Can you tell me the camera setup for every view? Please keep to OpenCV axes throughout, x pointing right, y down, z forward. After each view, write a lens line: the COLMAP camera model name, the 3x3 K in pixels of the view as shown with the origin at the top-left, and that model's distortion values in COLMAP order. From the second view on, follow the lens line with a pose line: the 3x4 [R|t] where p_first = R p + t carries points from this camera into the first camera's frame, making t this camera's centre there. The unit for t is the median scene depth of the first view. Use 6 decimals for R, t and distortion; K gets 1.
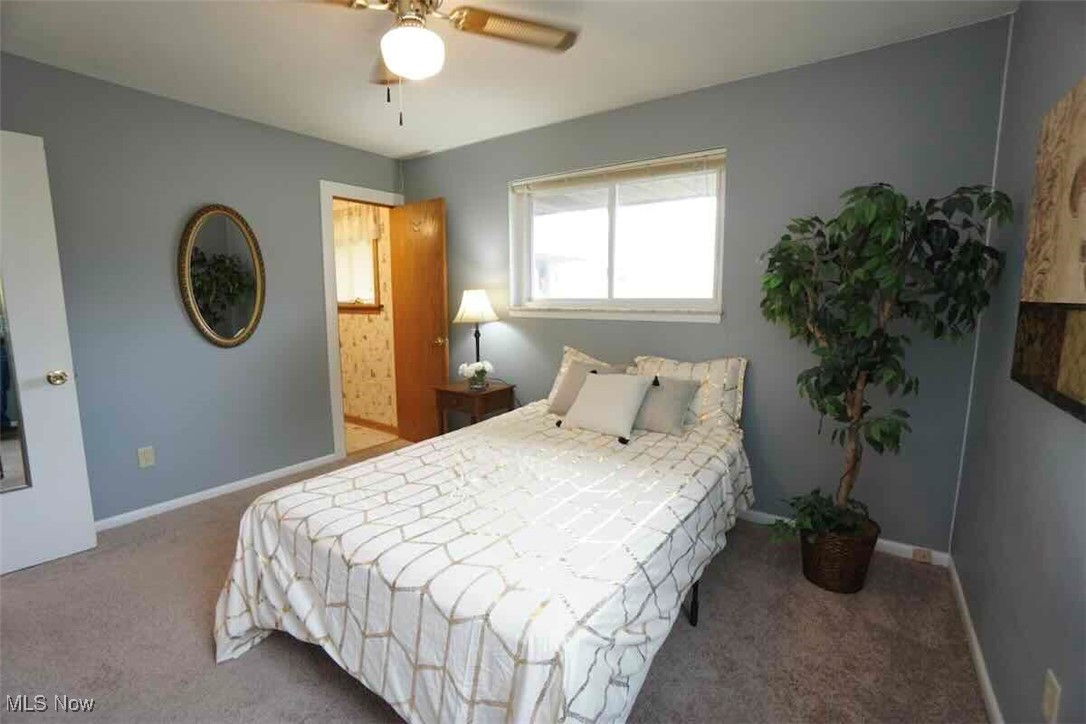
lens RADIAL K [[475.9, 0, 541.4], [0, 475.9, 356.5], [0, 0, 1]] dist [-0.059922, 0.021452]
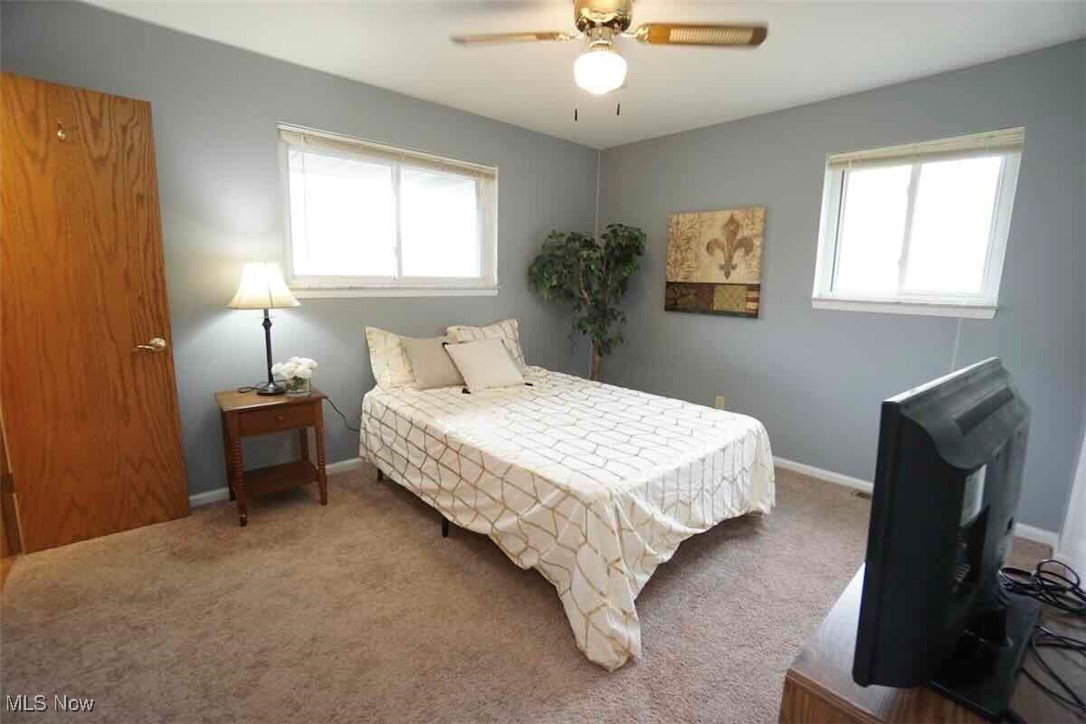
lens RADIAL K [[475.9, 0, 541.4], [0, 475.9, 356.5], [0, 0, 1]] dist [-0.059922, 0.021452]
pose [[0.236537, -0.150810, 0.959847, -0.926642], [0.101245, 0.986329, 0.130020, -0.060705], [-0.966333, 0.066425, 0.248572, 0.526975]]
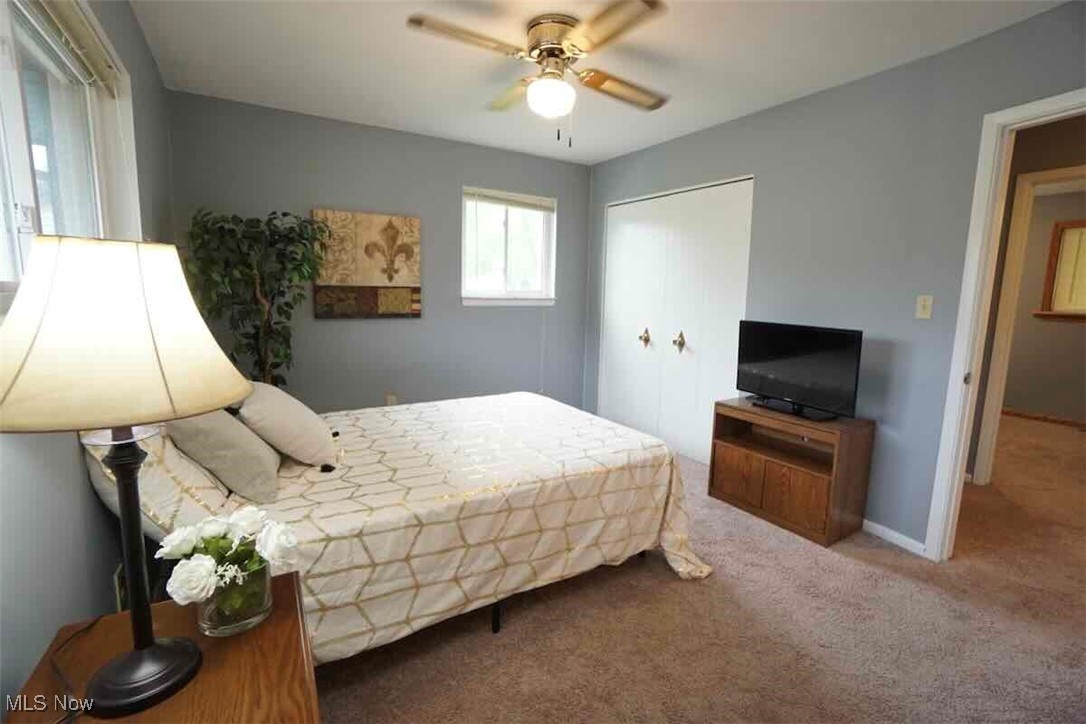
lens RADIAL K [[475.9, 0, 541.4], [0, 475.9, 356.5], [0, 0, 1]] dist [-0.059922, 0.021452]
pose [[-0.913805, -0.077537, 0.398684, -0.489160], [0.030071, 0.965998, 0.256795, -0.174664], [-0.405039, 0.246649, -0.880402, 1.368294]]
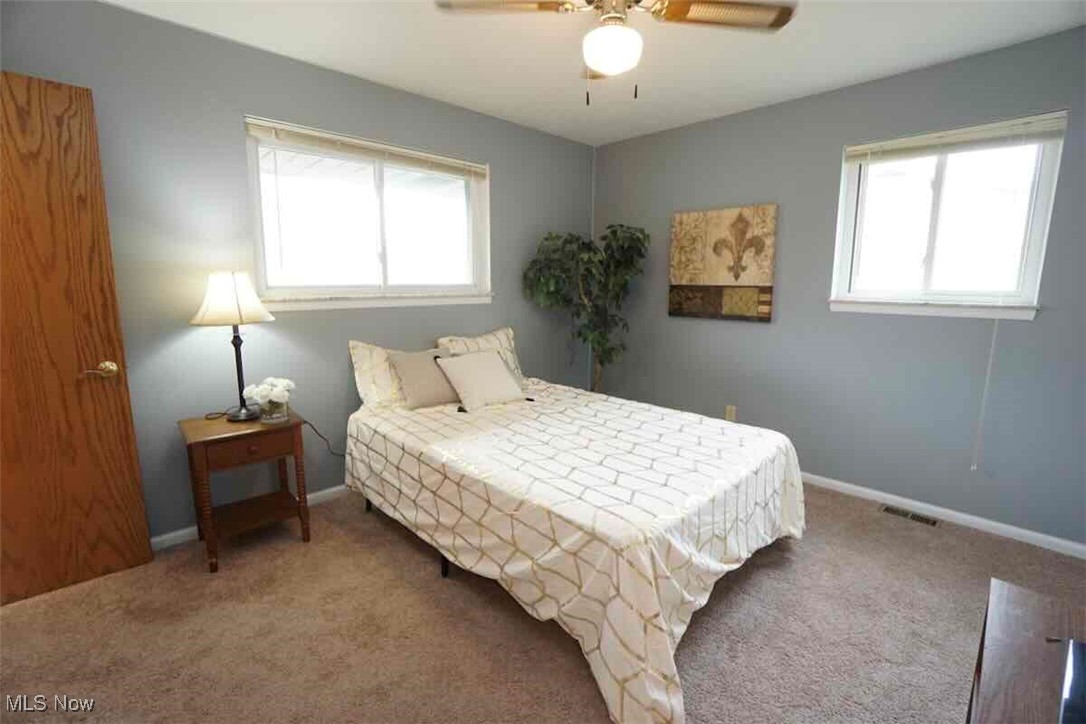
lens RADIAL K [[475.9, 0, 541.4], [0, 475.9, 356.5], [0, 0, 1]] dist [-0.059922, 0.021452]
pose [[0.202824, -0.148670, 0.967863, -0.844036], [0.119906, 0.984740, 0.126135, -0.072368], [-0.971846, 0.090470, 0.217556, 0.582435]]
